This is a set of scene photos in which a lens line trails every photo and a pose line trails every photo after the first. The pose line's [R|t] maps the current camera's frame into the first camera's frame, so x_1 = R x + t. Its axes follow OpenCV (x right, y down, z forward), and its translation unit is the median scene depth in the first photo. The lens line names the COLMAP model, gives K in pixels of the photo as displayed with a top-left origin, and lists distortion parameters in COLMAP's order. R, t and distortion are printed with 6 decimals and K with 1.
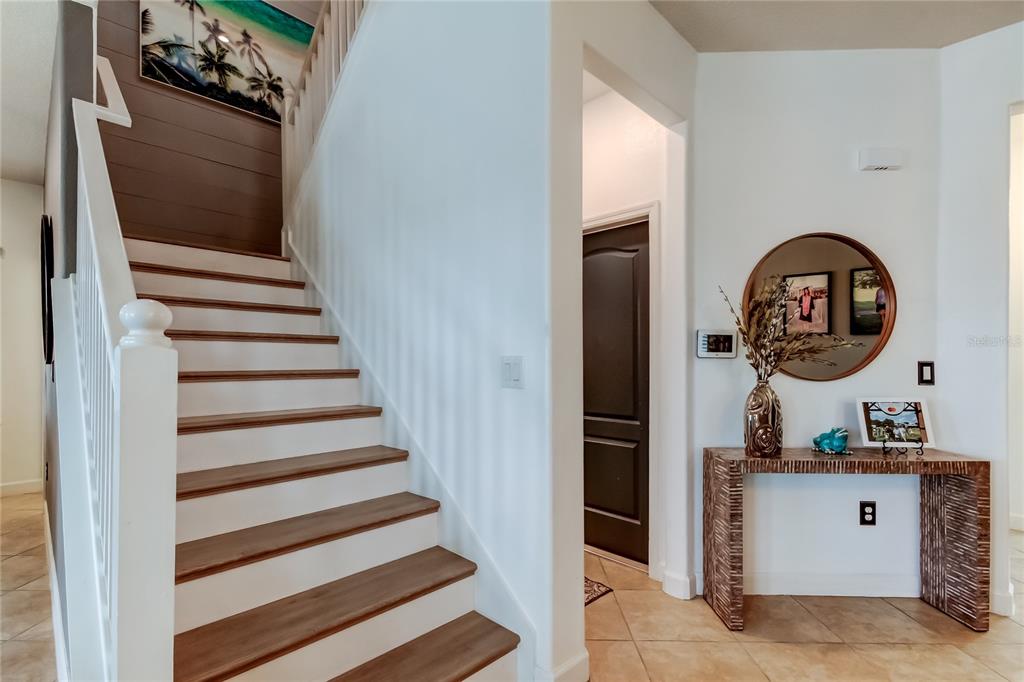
lens RADIAL K [[475.4, 0, 512.6], [0, 475.4, 351.5], [0, 0, 1]] dist [0.024046, -0.010246]
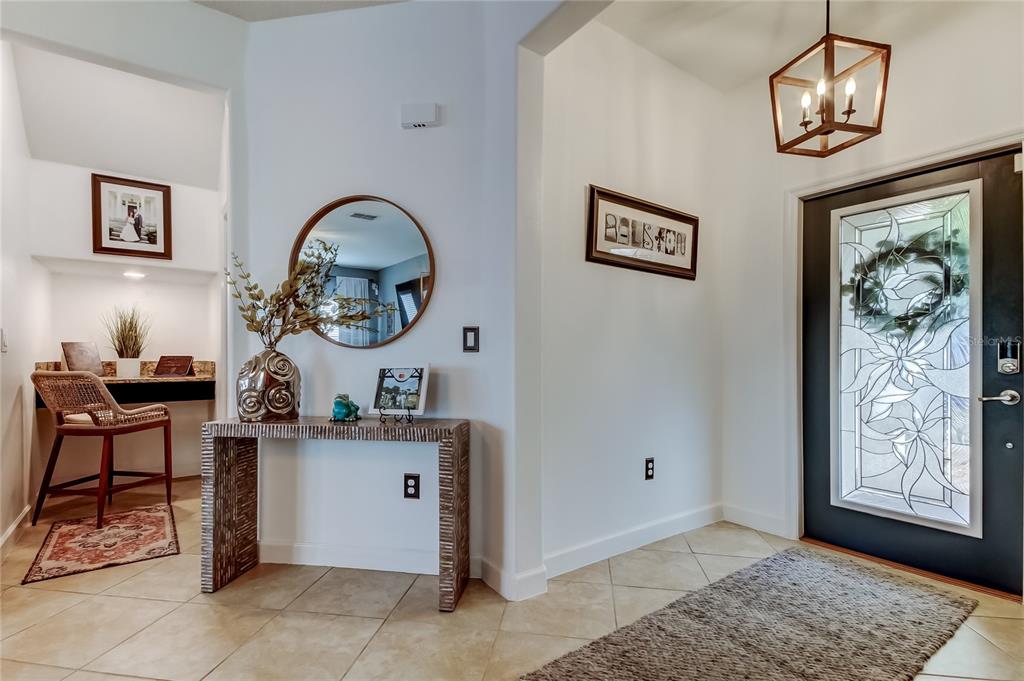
lens RADIAL K [[475.4, 0, 501.9], [0, 475.4, 350.3], [0, 0, 1]] dist [0.024046, -0.010246]
pose [[0.986786, -0.006128, -0.161915, 1.131400], [0.006386, 0.999979, 0.001070, 0.069397], [0.161905, -0.002090, 0.986804, 0.097300]]
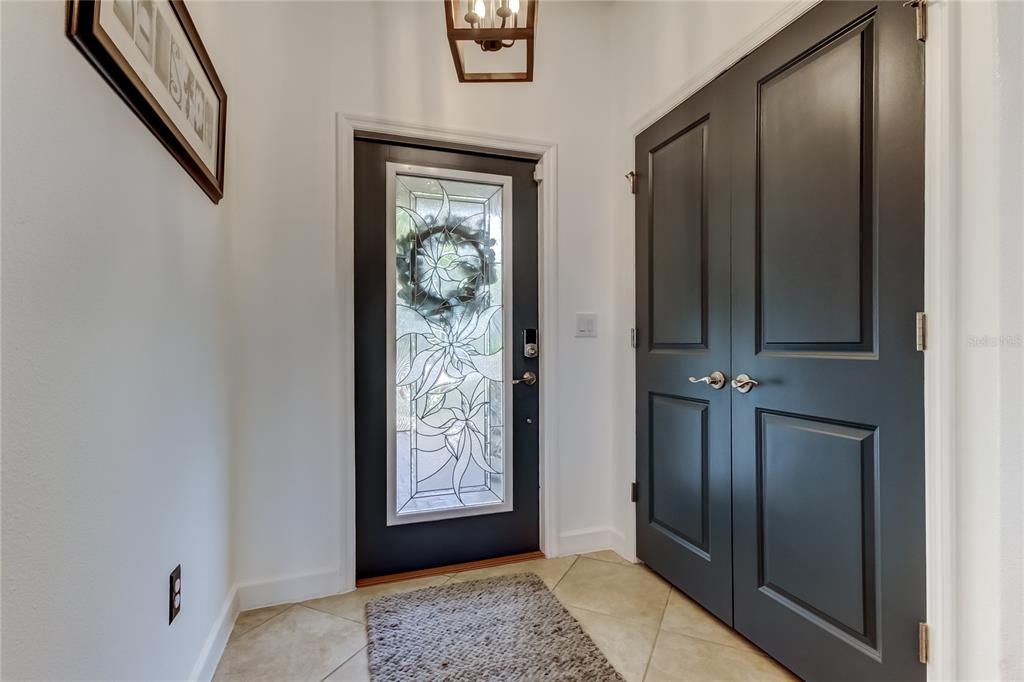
lens RADIAL K [[475.4, 0, 509.8], [0, 475.4, 348.5], [0, 0, 1]] dist [0.024046, -0.010246]
pose [[0.446423, -0.005460, 0.894805, 1.003144], [-0.003796, 0.999961, 0.007995, 0.093984], [-0.894814, -0.006966, 0.446385, 0.731717]]
